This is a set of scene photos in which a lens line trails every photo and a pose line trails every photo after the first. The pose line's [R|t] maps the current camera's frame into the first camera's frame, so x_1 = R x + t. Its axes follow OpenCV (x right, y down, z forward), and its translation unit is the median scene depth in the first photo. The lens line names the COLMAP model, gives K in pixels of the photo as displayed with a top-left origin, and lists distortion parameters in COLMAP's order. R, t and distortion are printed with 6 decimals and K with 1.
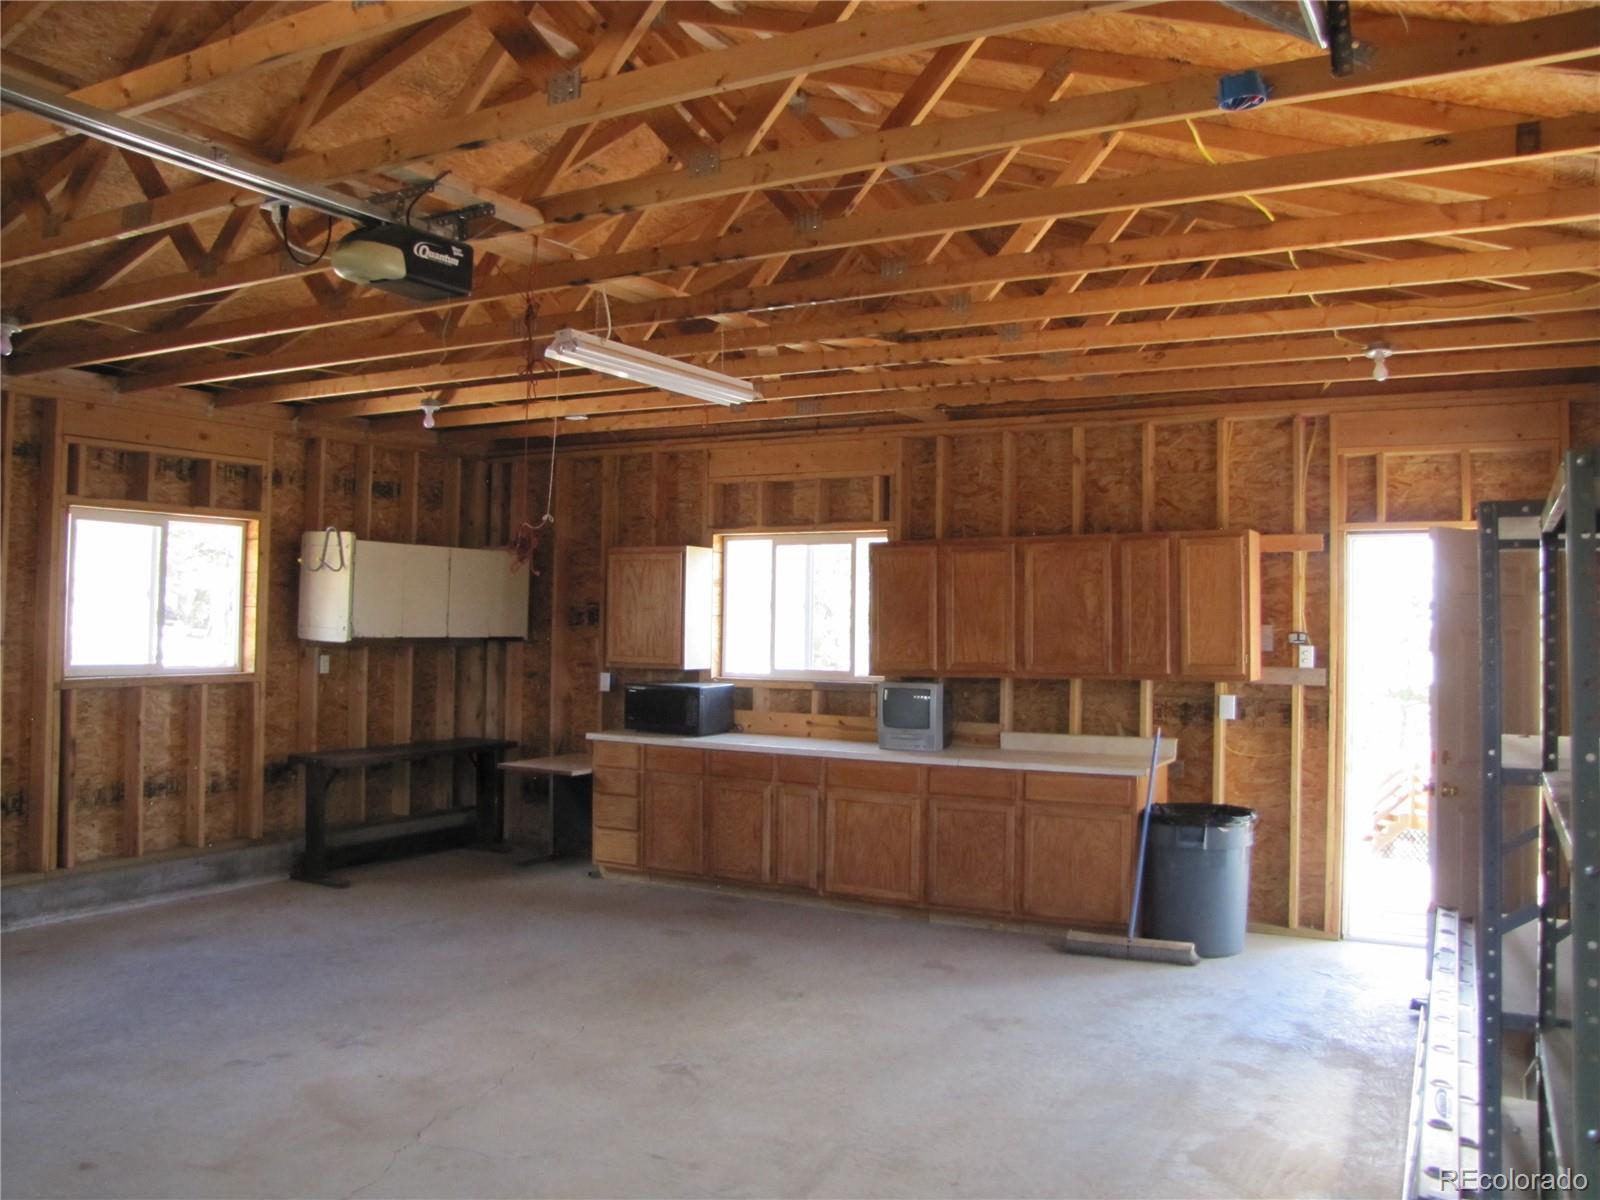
lens RADIAL K [[1345.2, 0, 793.8], [0, 1345.2, 595.6], [0, 0, 1]] dist [-0.144673, 0.072150]
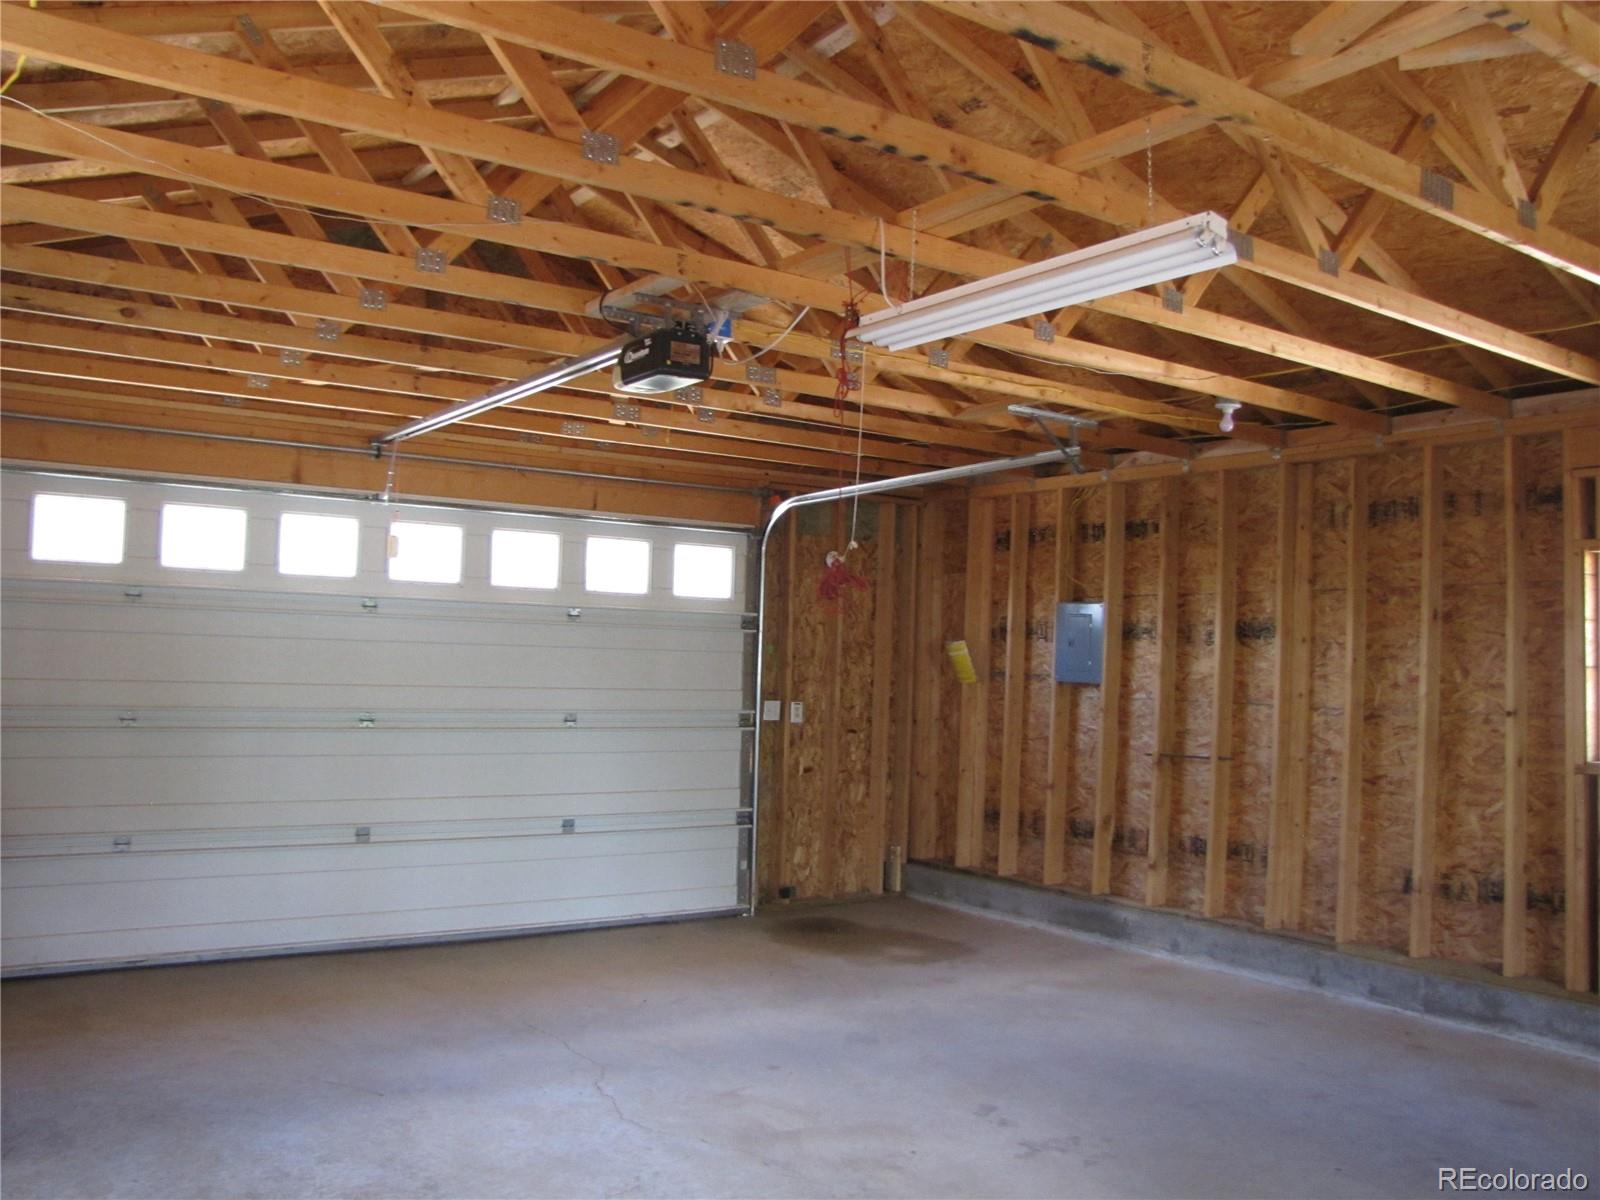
lens RADIAL K [[1345.2, 0, 792.5], [0, 1345.2, 601.6], [0, 0, 1]] dist [-0.144673, 0.072150]
pose [[-0.452203, -0.069283, -0.889220, 0.529772], [-0.013956, 0.997406, -0.070615, 0.036053], [0.891806, -0.019522, -0.451997, 1.213287]]
